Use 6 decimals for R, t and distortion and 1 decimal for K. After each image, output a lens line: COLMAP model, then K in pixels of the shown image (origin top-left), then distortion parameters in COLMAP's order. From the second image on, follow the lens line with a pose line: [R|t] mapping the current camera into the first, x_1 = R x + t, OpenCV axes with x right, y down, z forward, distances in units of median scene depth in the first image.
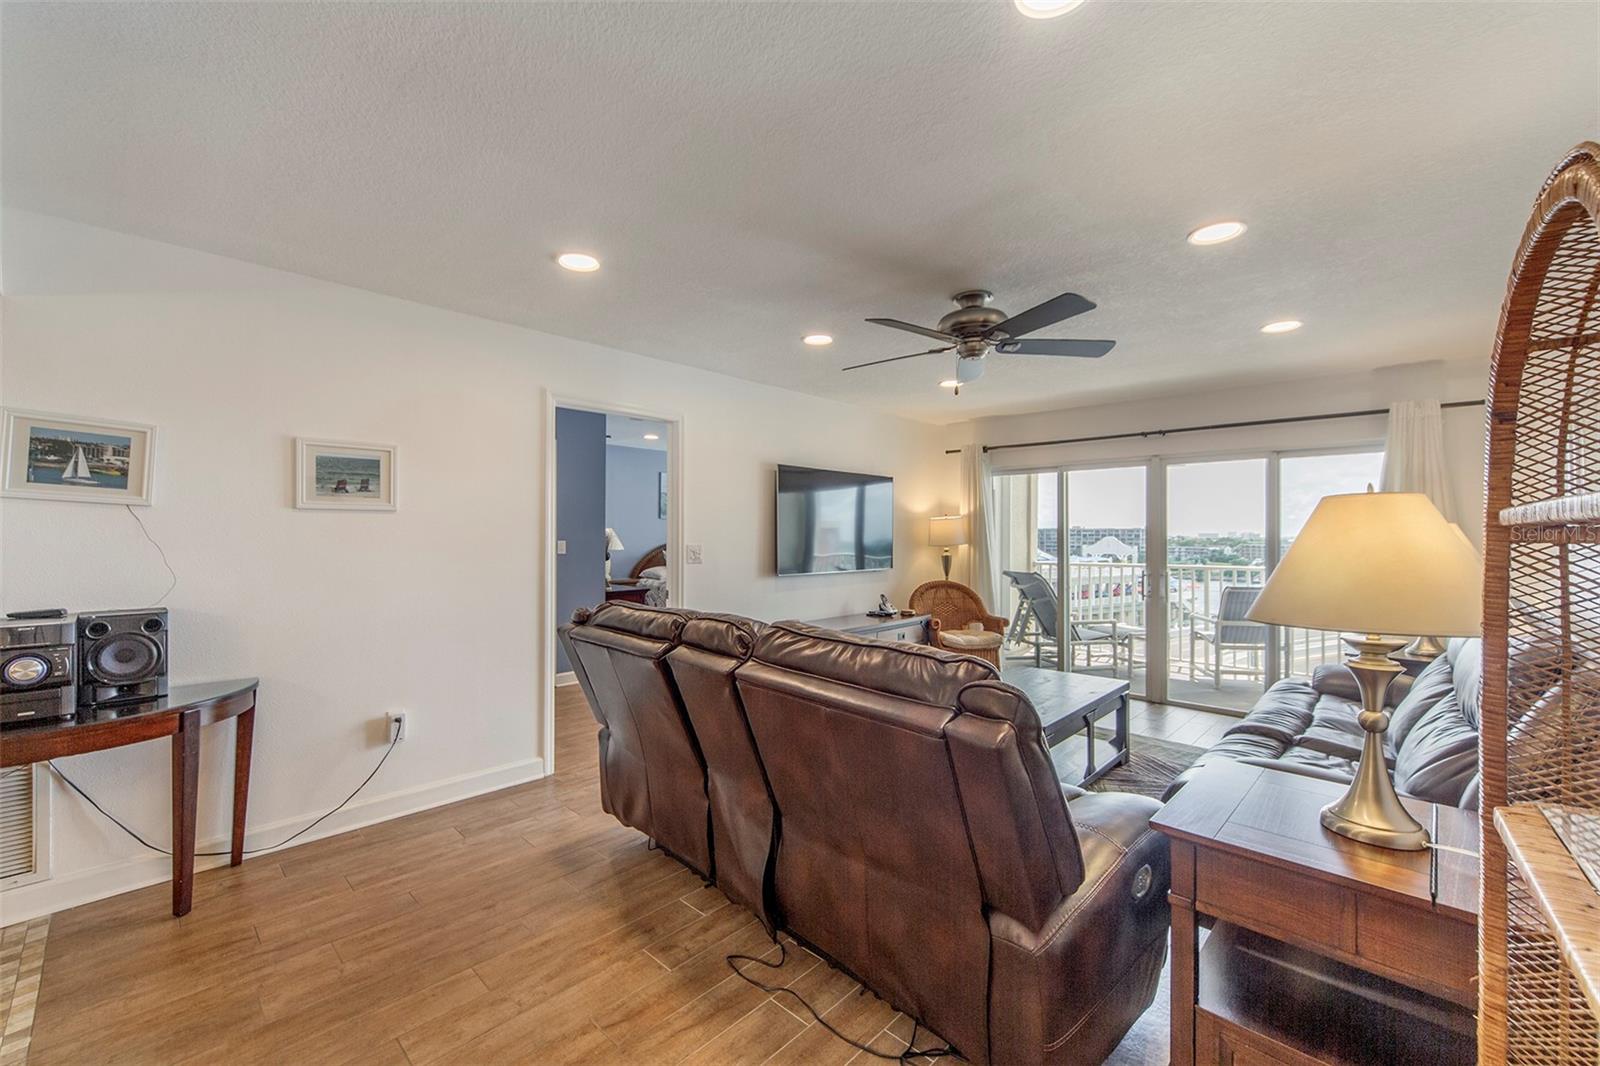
lens RADIAL K [[660.7, 0, 797.0], [0, 660.7, 534.8], [0, 0, 1]] dist [-0.000920, 0.000675]
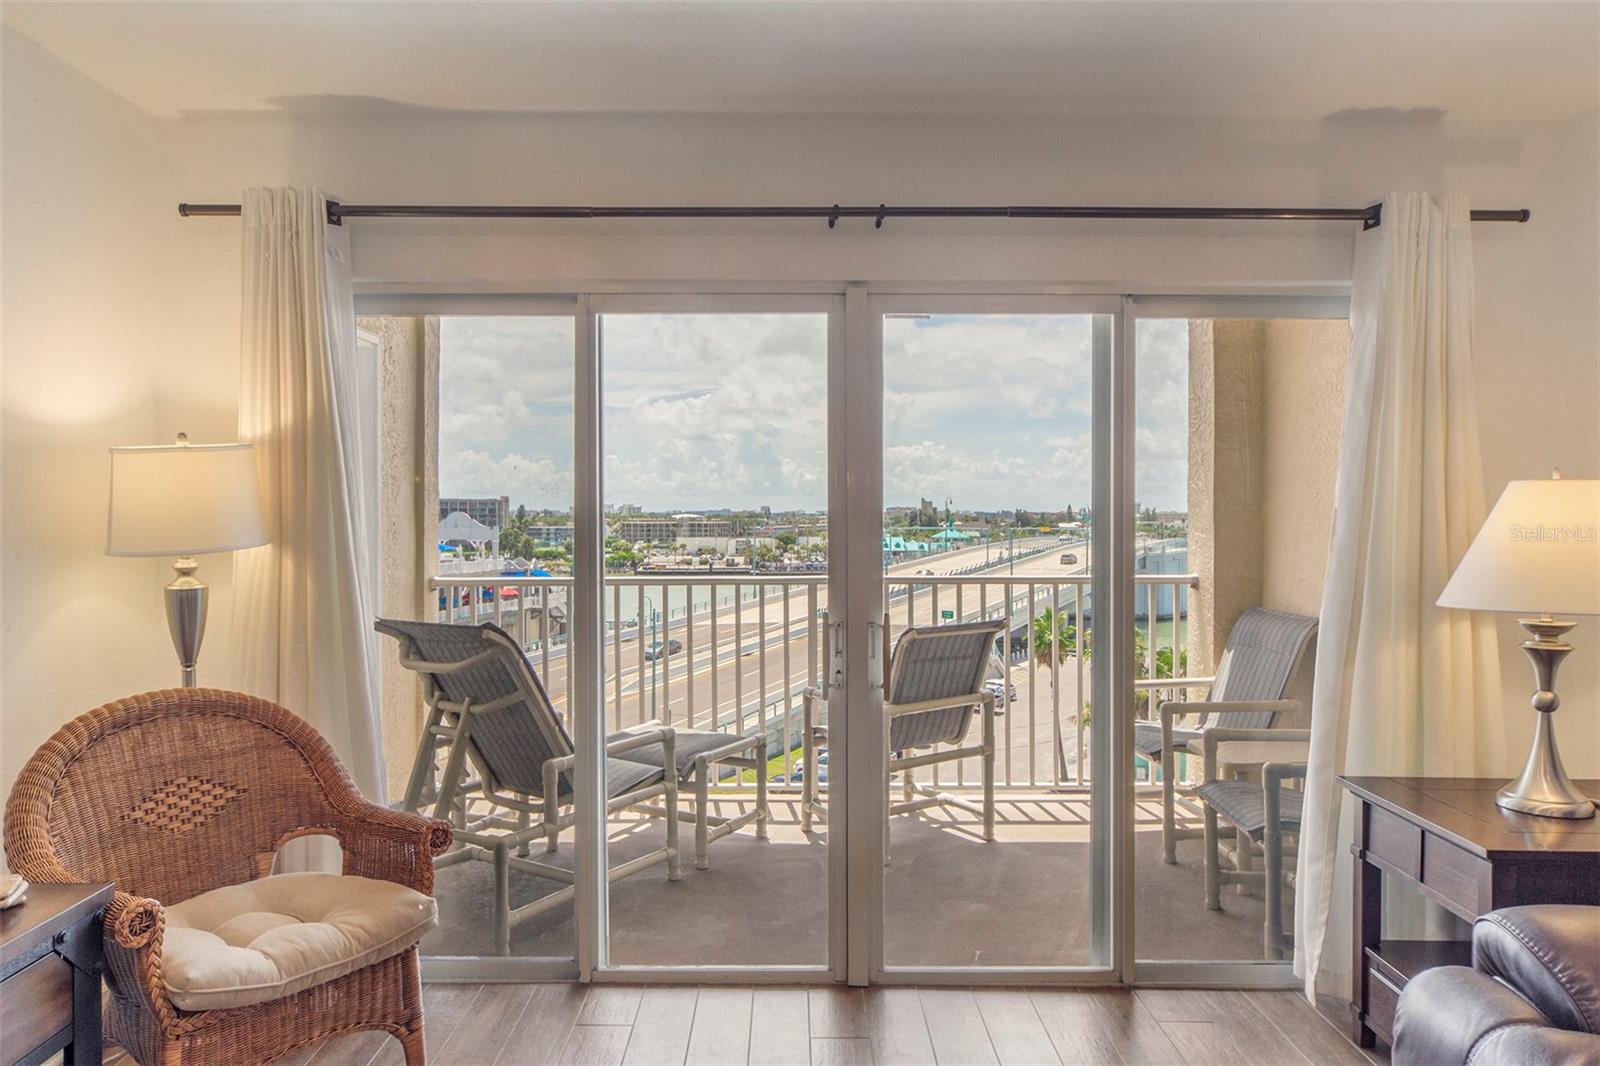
lens RADIAL K [[1095.8, 0, 801.8], [0, 1095.8, 527.3], [0, 0, 1]] dist [-0.006656, 0.000289]
pose [[0.737517, -0.012912, 0.675205, 0.114081], [0.002346, 0.999860, 0.016558, -0.000662], [-0.675325, -0.010627, 0.737444, 0.517201]]
